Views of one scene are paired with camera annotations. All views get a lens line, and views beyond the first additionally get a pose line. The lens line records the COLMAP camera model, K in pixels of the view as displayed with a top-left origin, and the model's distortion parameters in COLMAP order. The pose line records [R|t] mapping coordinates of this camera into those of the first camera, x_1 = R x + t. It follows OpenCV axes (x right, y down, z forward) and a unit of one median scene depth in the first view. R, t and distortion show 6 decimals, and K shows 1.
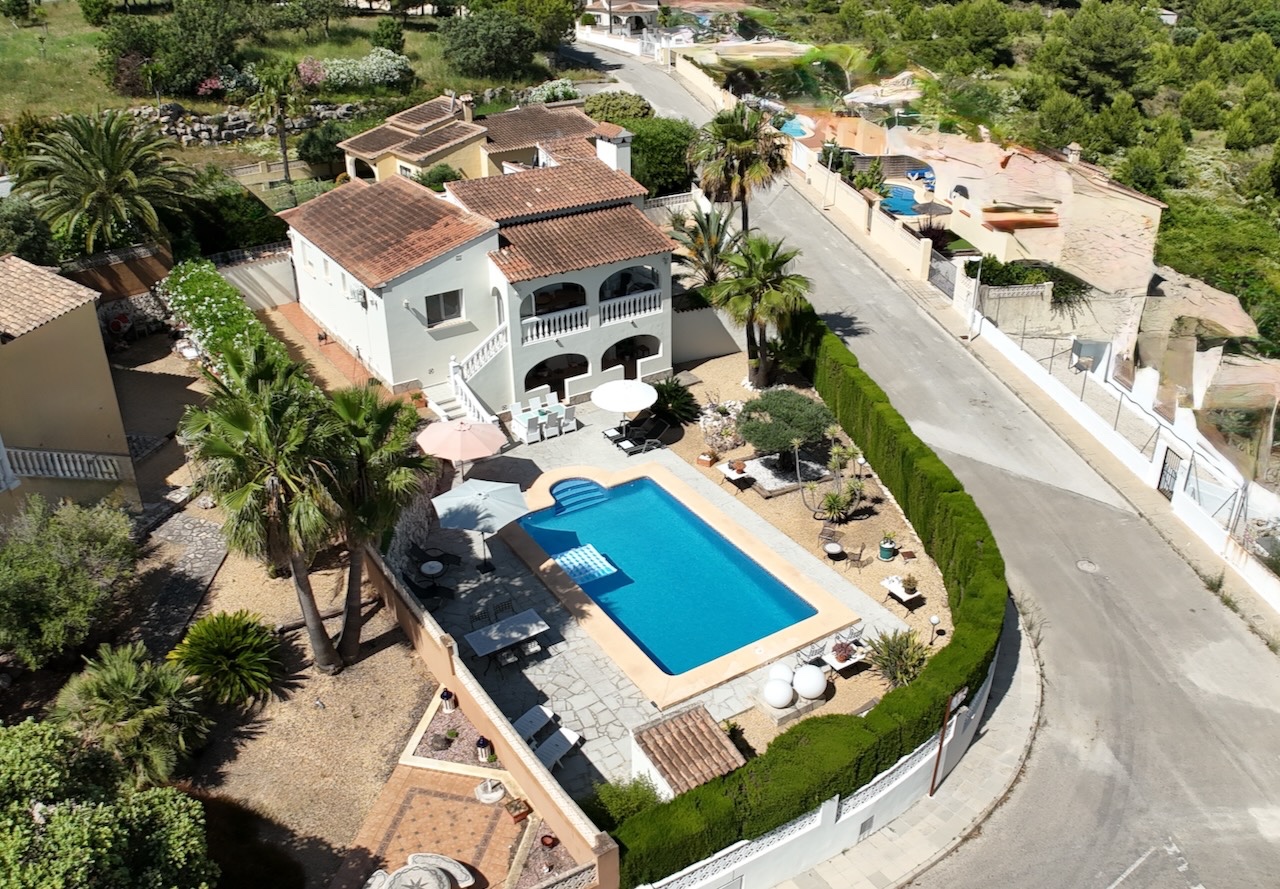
lens RADIAL K [[1065.7, 0, 640.0], [0, 1065.7, 444.5], [0, 0, 1]] dist [-0.161549, -0.002043]
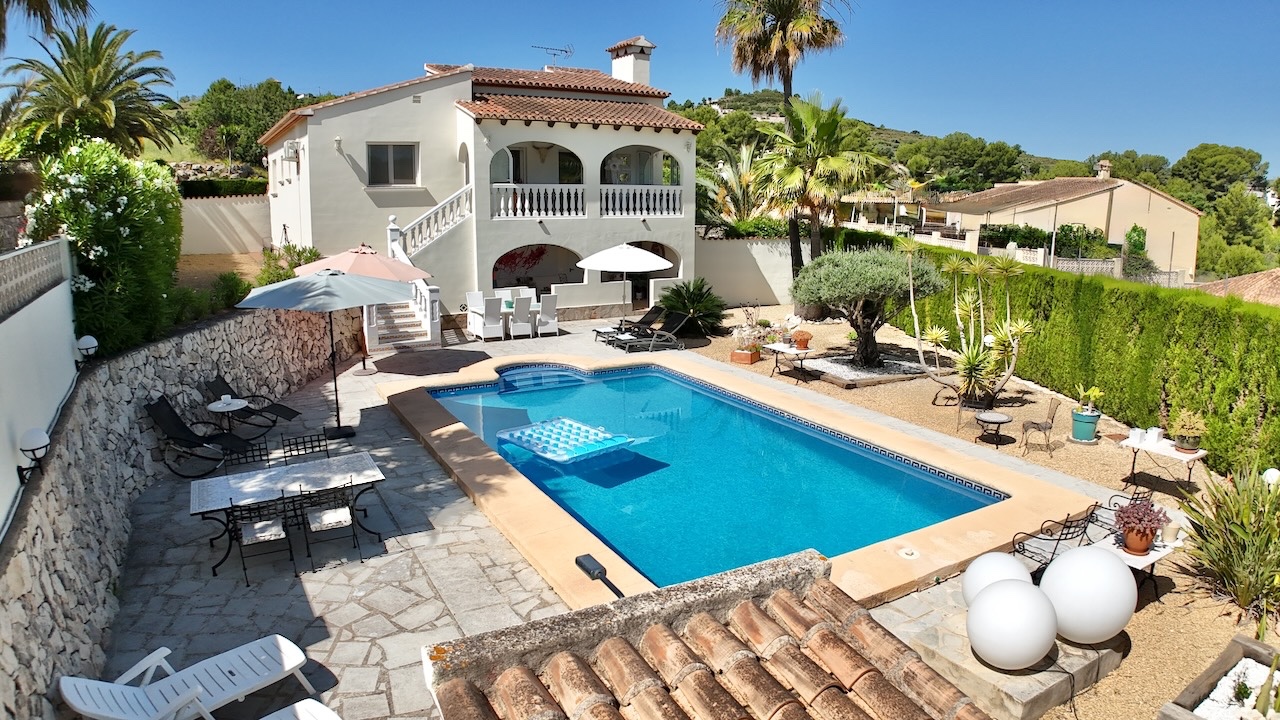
lens RADIAL K [[788.1, 0, 640.0], [0, 788.1, 360.0], [0, 0, 1]] dist [-0.168148, 0.000938]
pose [[0.998834, 0.019913, -0.043988, 0.018168], [-0.031818, 0.956672, -0.289425, 0.156651], [0.036319, 0.290487, 0.956189, 0.522091]]
